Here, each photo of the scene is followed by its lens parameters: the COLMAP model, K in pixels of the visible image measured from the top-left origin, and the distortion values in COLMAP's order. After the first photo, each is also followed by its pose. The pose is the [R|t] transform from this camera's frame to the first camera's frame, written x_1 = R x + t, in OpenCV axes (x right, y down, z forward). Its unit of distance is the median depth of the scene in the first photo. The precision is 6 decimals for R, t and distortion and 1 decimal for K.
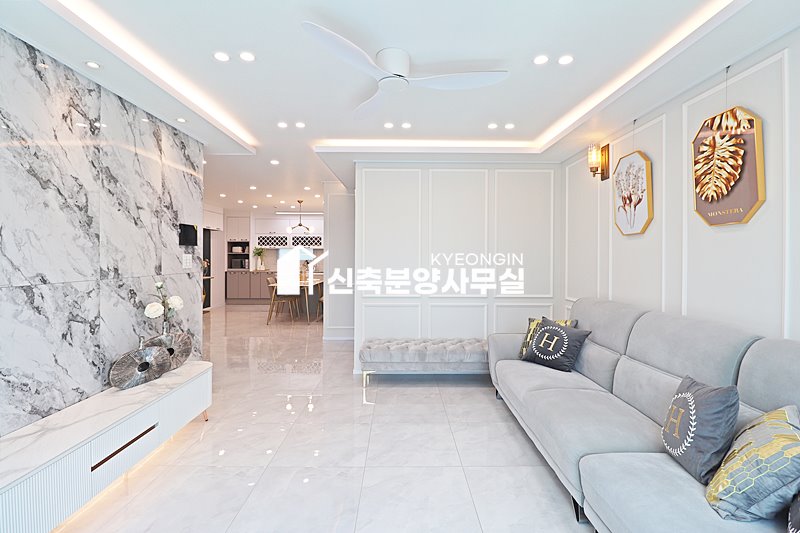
lens RADIAL K [[368.4, 0, 404.4], [0, 368.4, 265.2], [0, 0, 1]] dist [-0.012428, -0.008378]
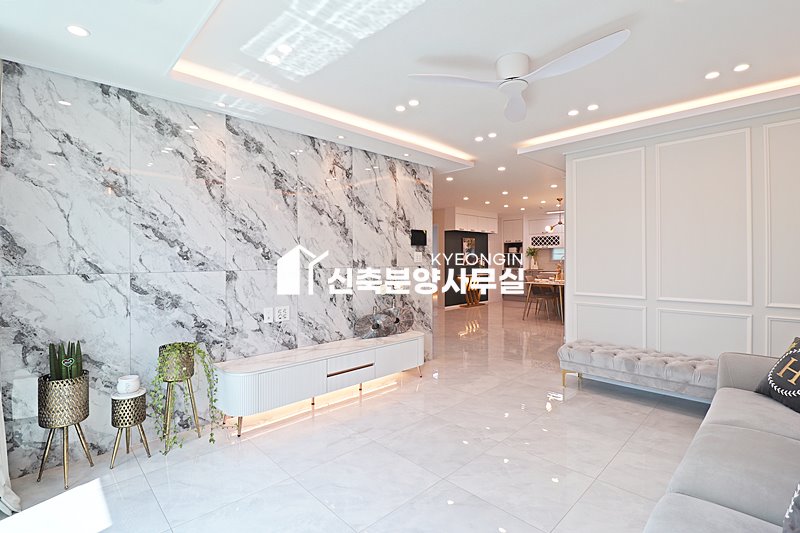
lens RADIAL K [[368.4, 0, 396.1], [0, 368.4, 263.7], [0, 0, 1]] dist [-0.012428, -0.008378]
pose [[0.684569, 0.003323, -0.728940, 0.381925], [-0.009732, 0.999942, -0.004581, 0.022656], [0.728883, 0.010230, 0.684562, 0.019796]]
